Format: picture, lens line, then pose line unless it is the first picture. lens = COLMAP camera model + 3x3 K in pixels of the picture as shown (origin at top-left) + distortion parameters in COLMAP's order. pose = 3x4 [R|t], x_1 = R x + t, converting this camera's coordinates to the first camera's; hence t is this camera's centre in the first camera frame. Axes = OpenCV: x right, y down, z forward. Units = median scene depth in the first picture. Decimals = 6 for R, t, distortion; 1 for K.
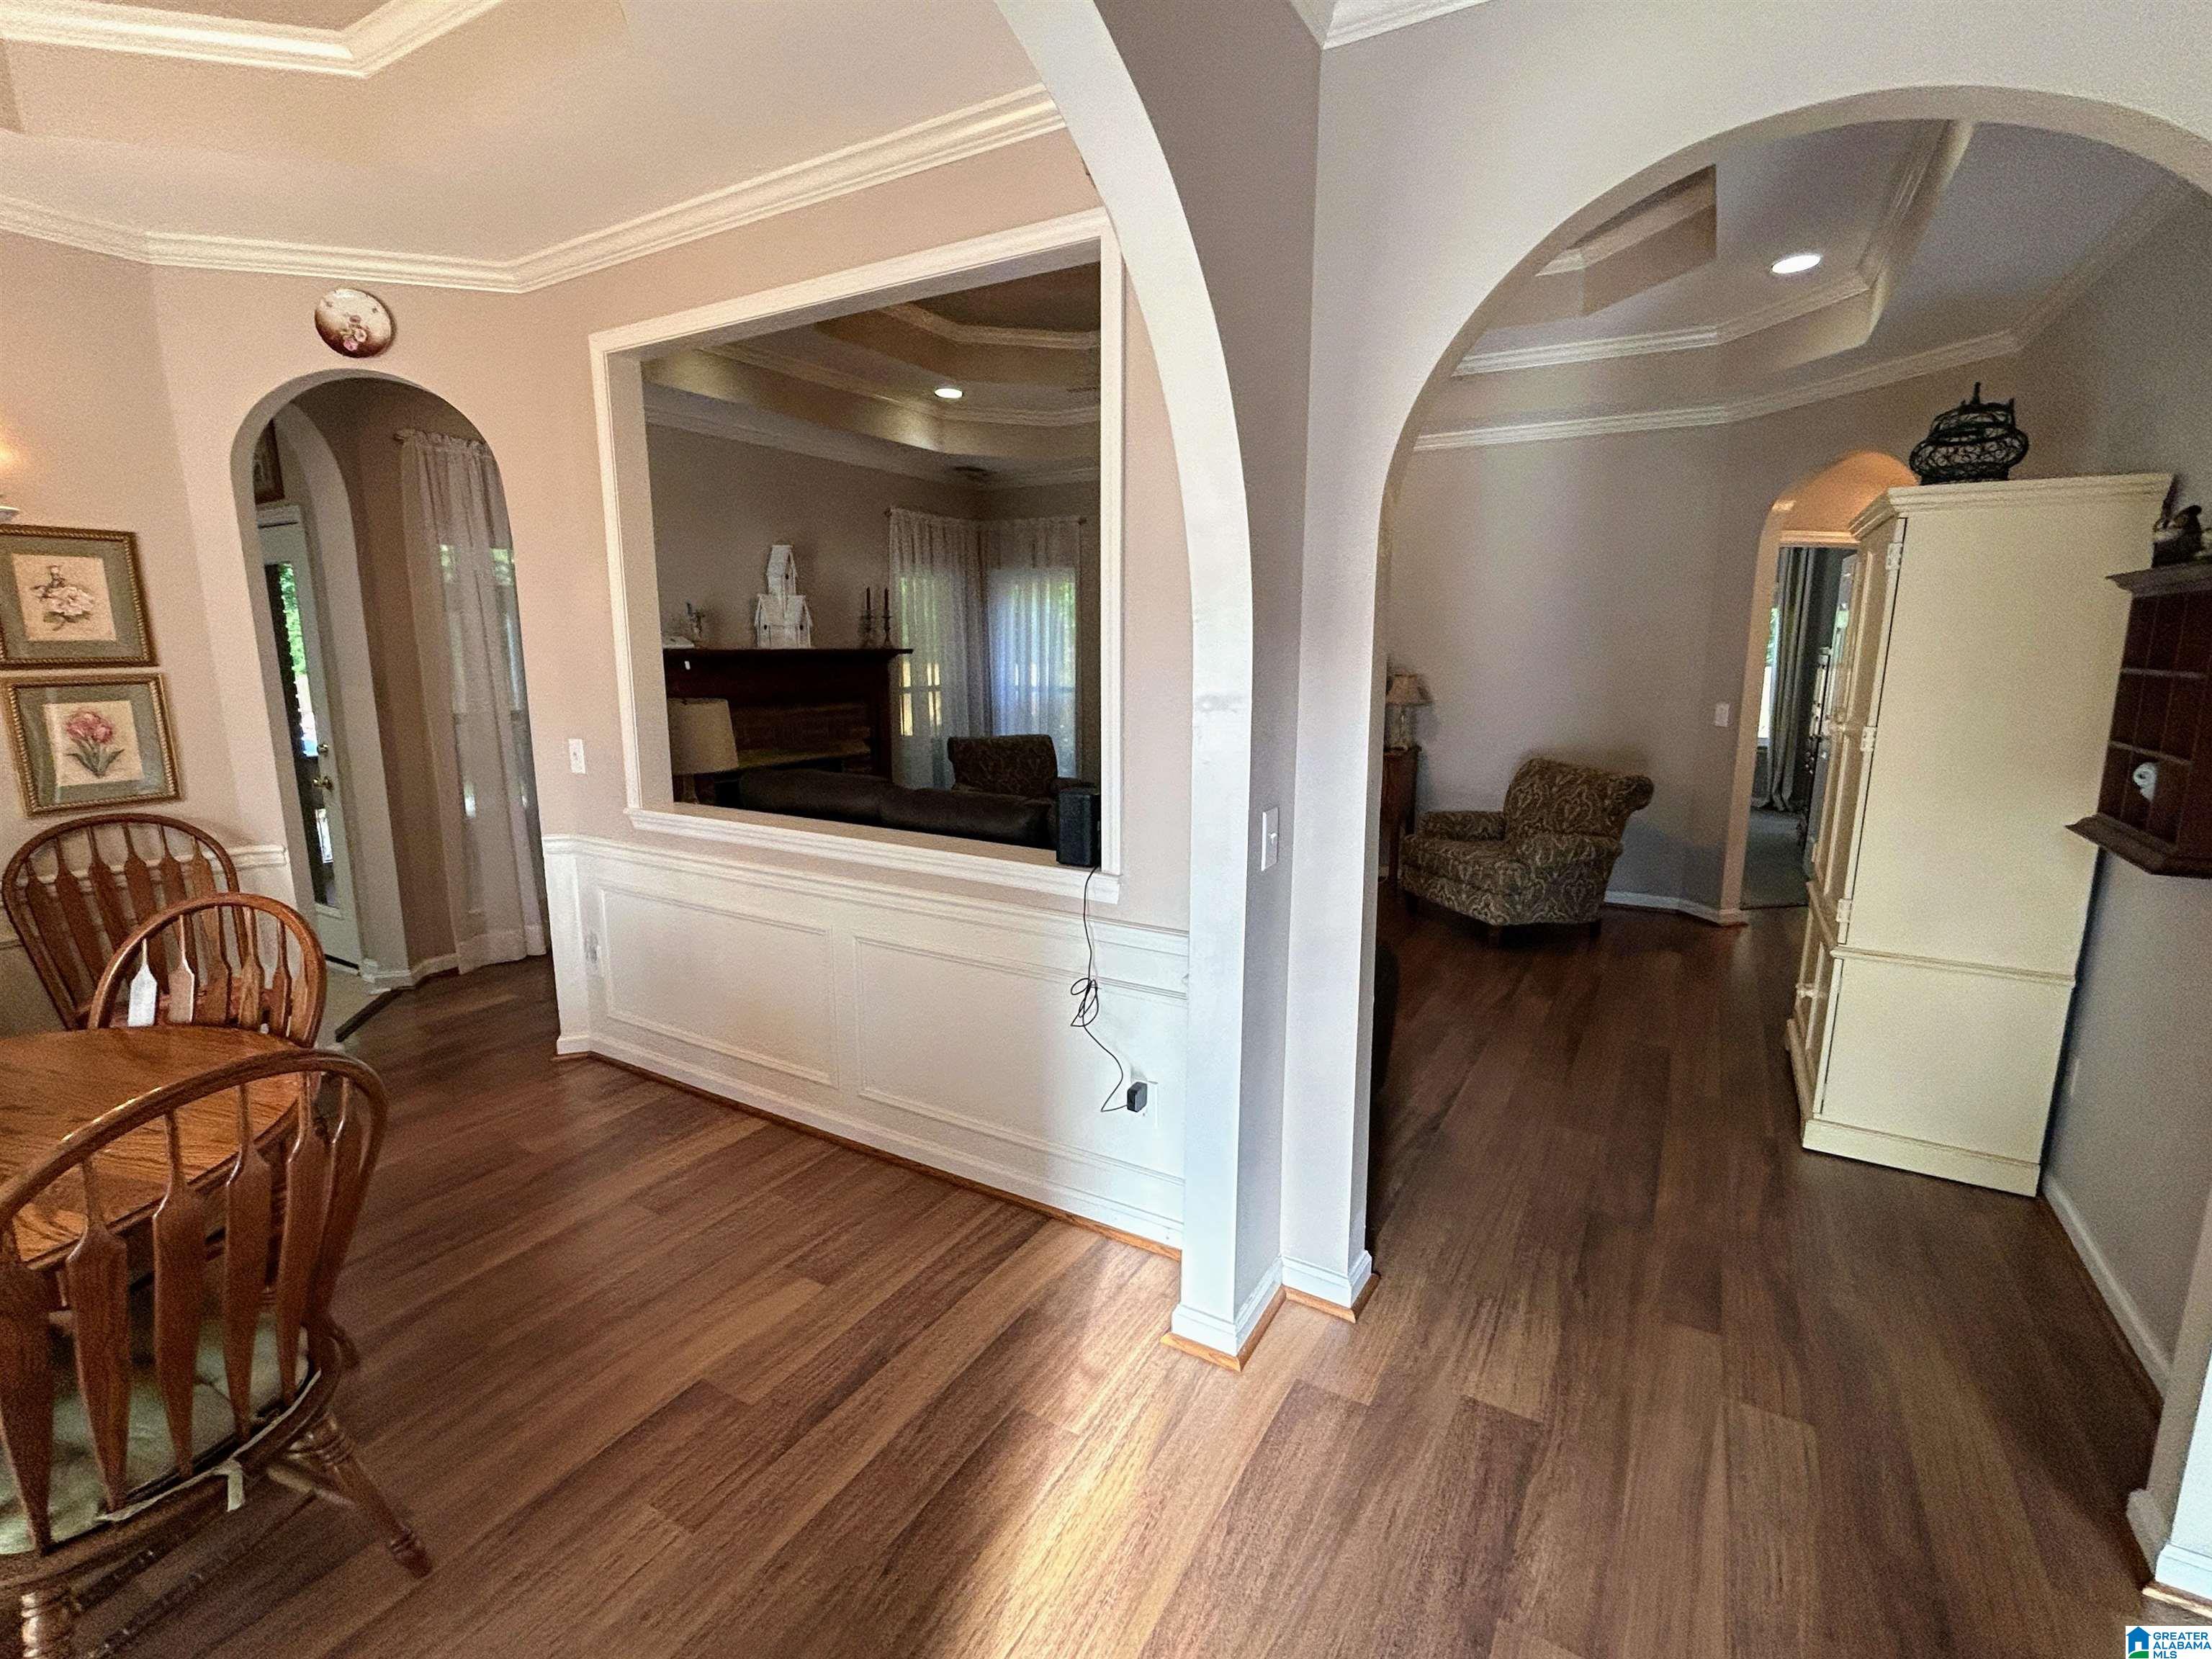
lens RADIAL K [[1005.7, 0, 1106.3], [0, 1005.7, 823.3], [0, 0, 1]] dist [0.000519, 0.000634]
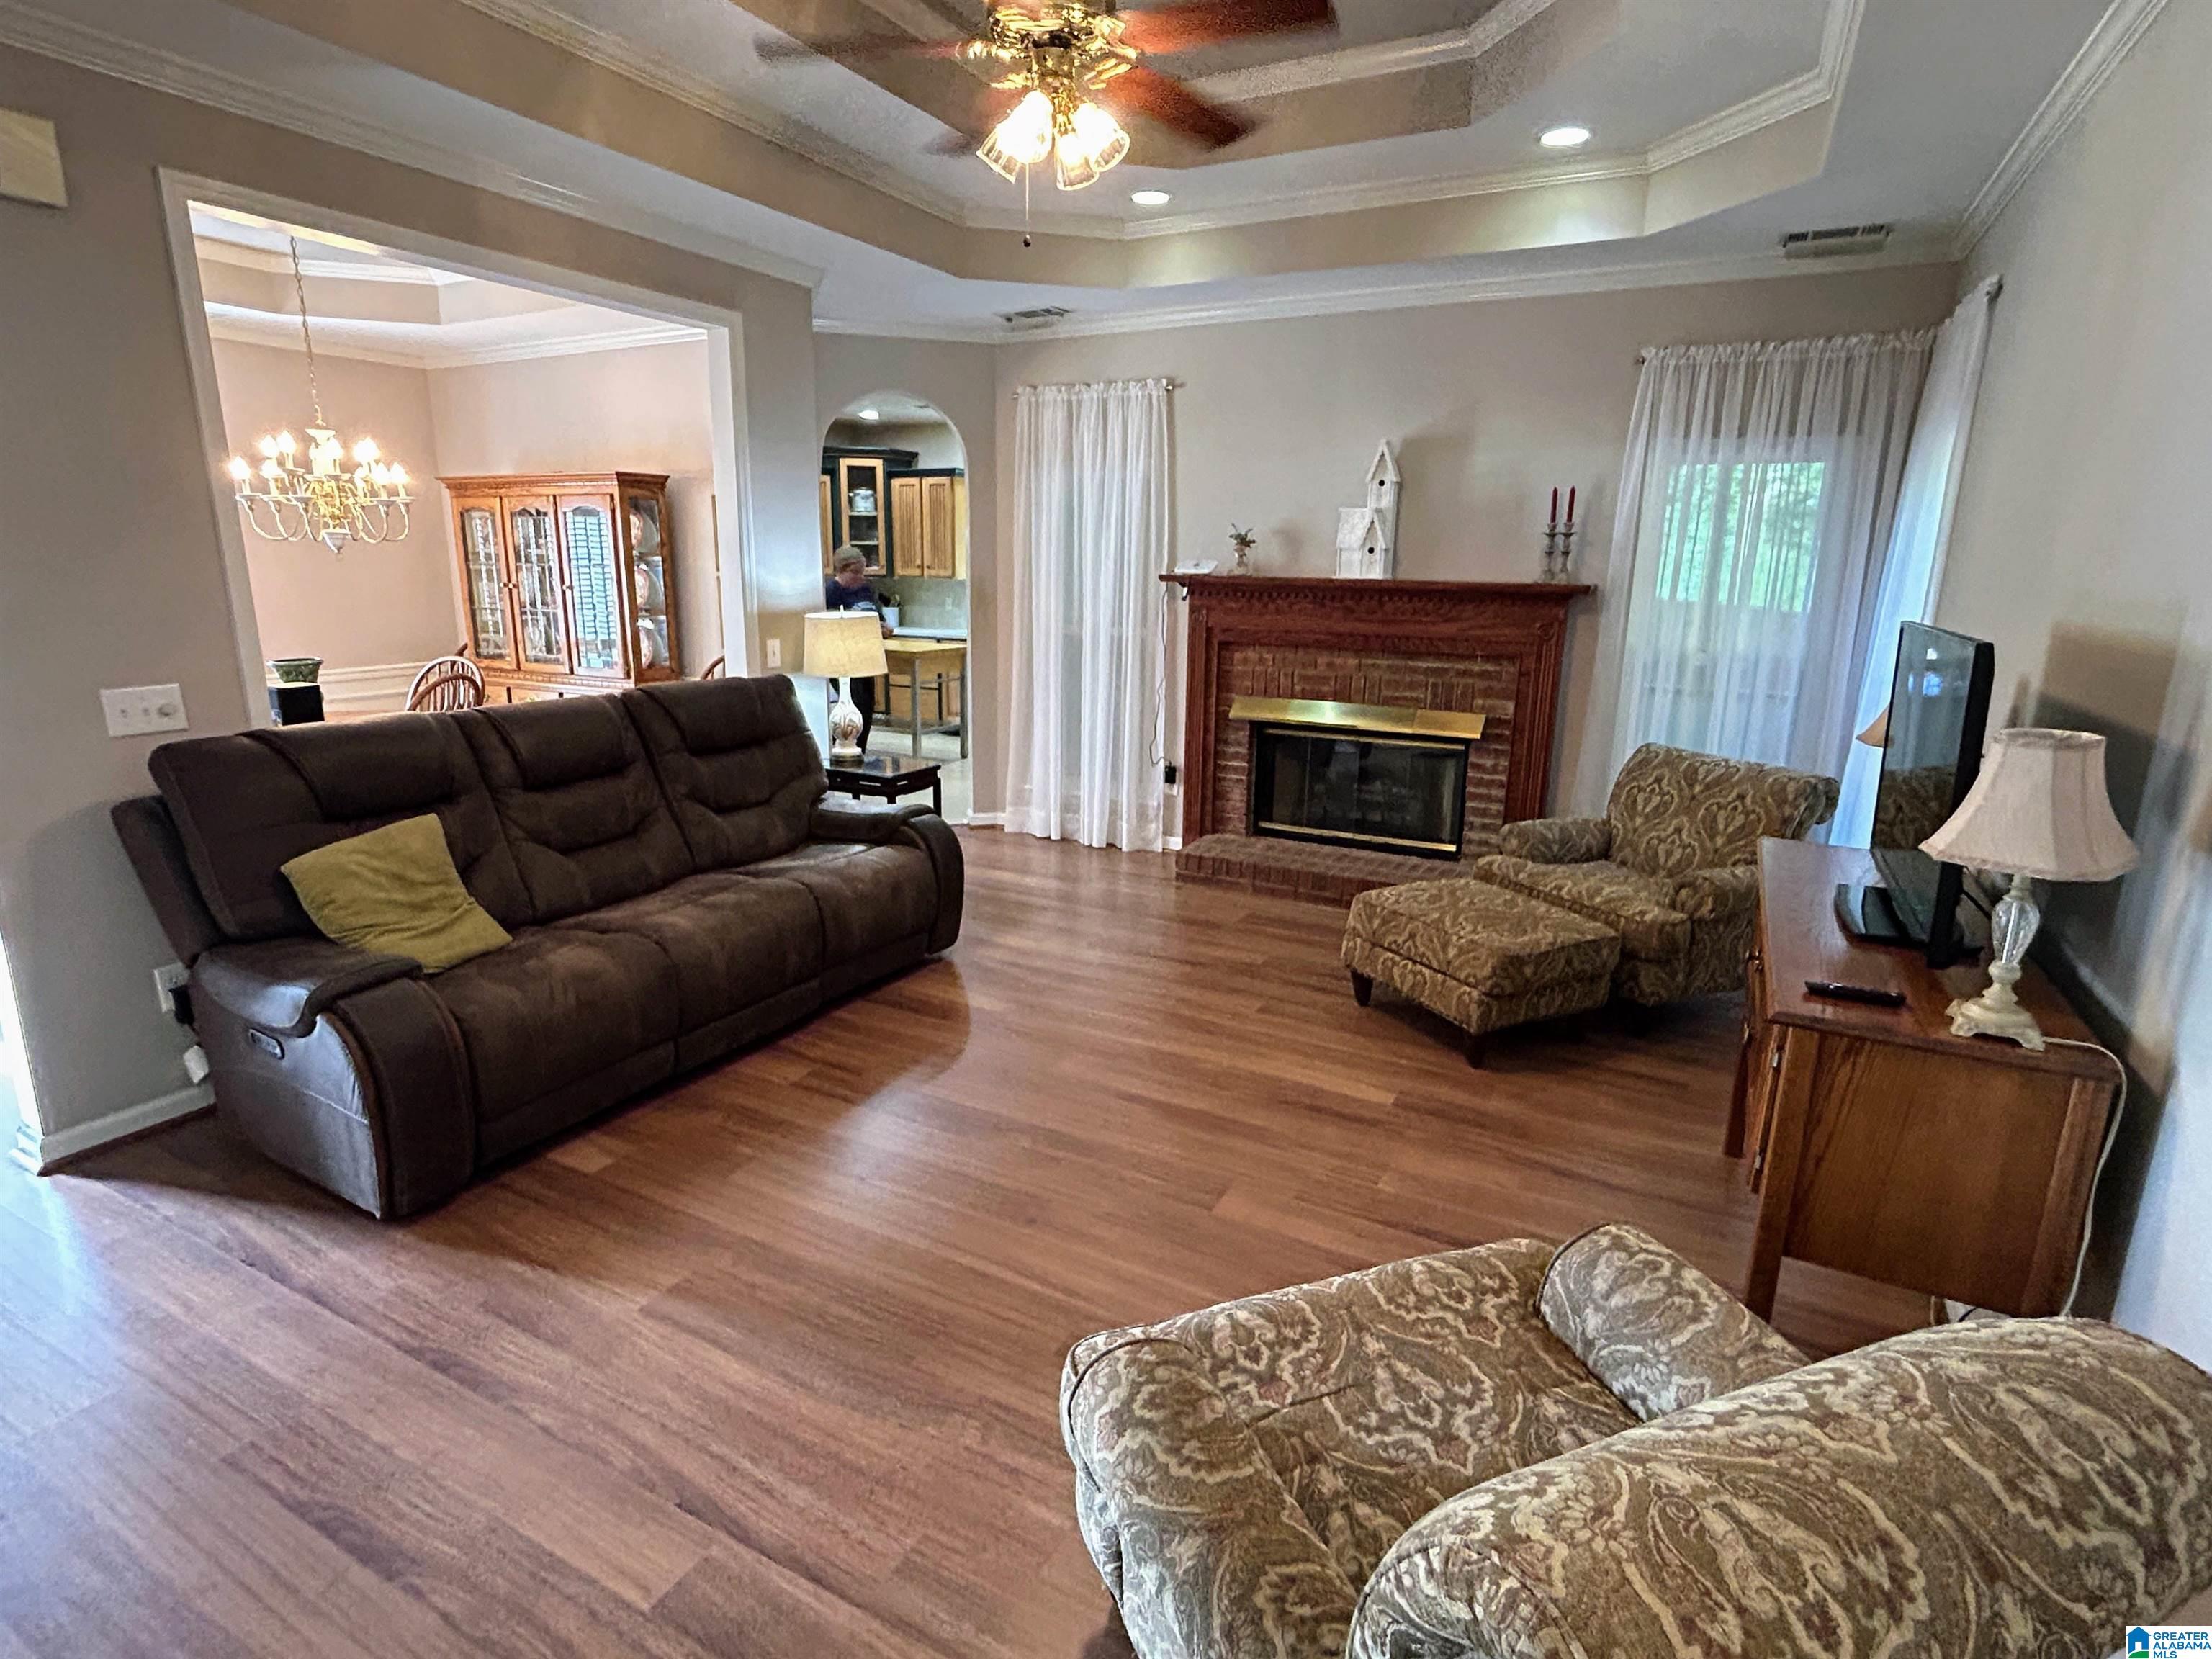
lens RADIAL K [[1115.1, 0, 1108.5], [0, 1115.1, 831.3], [0, 0, 1]] dist [0.000422, -0.000090]
pose [[0.048105, 0.237744, -0.970136, 1.046981], [-0.193675, 0.955047, 0.224443, -0.274878], [0.979886, 0.177094, 0.091988, 1.472552]]
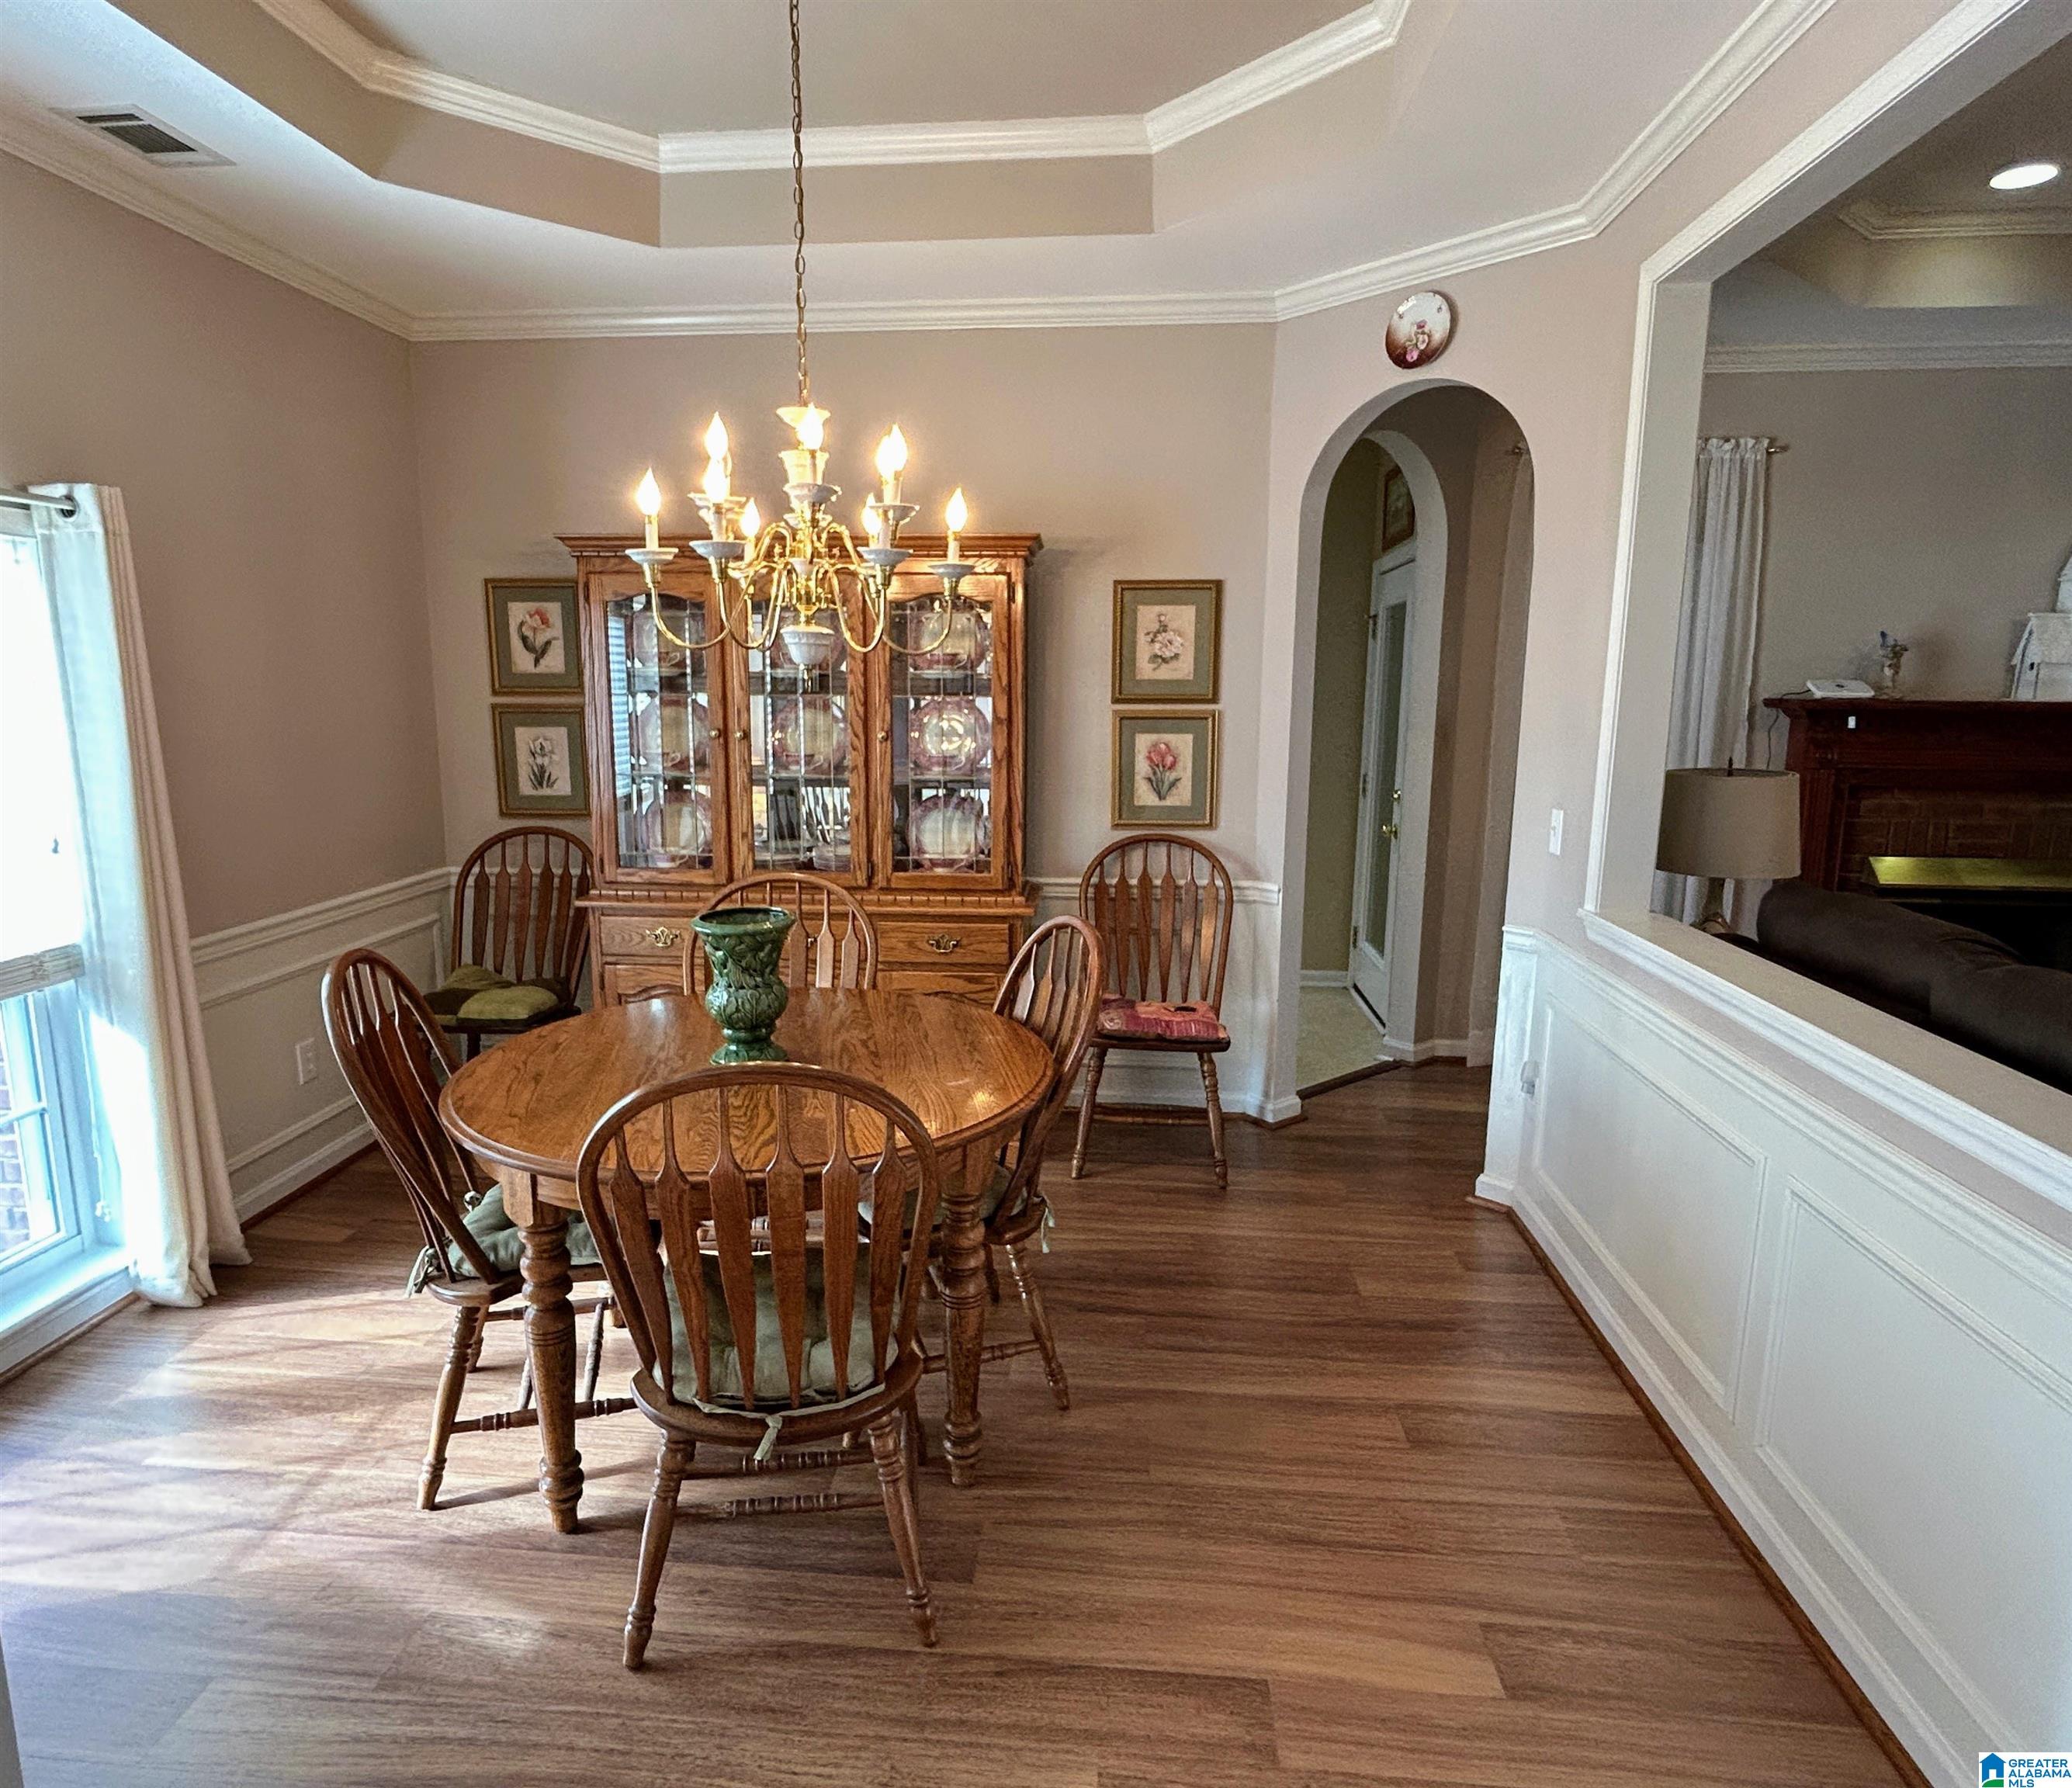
lens RADIAL K [[1209.9, 0, 1027.2], [0, 1209.9, 888.8], [0, 0, 1]] dist [0.002614, -0.002495]
pose [[0.428993, 0.157650, -0.889444, 0.148758], [-0.171213, 0.980995, 0.091298, -0.044772], [0.886933, 0.113118, 0.447832, 0.262001]]
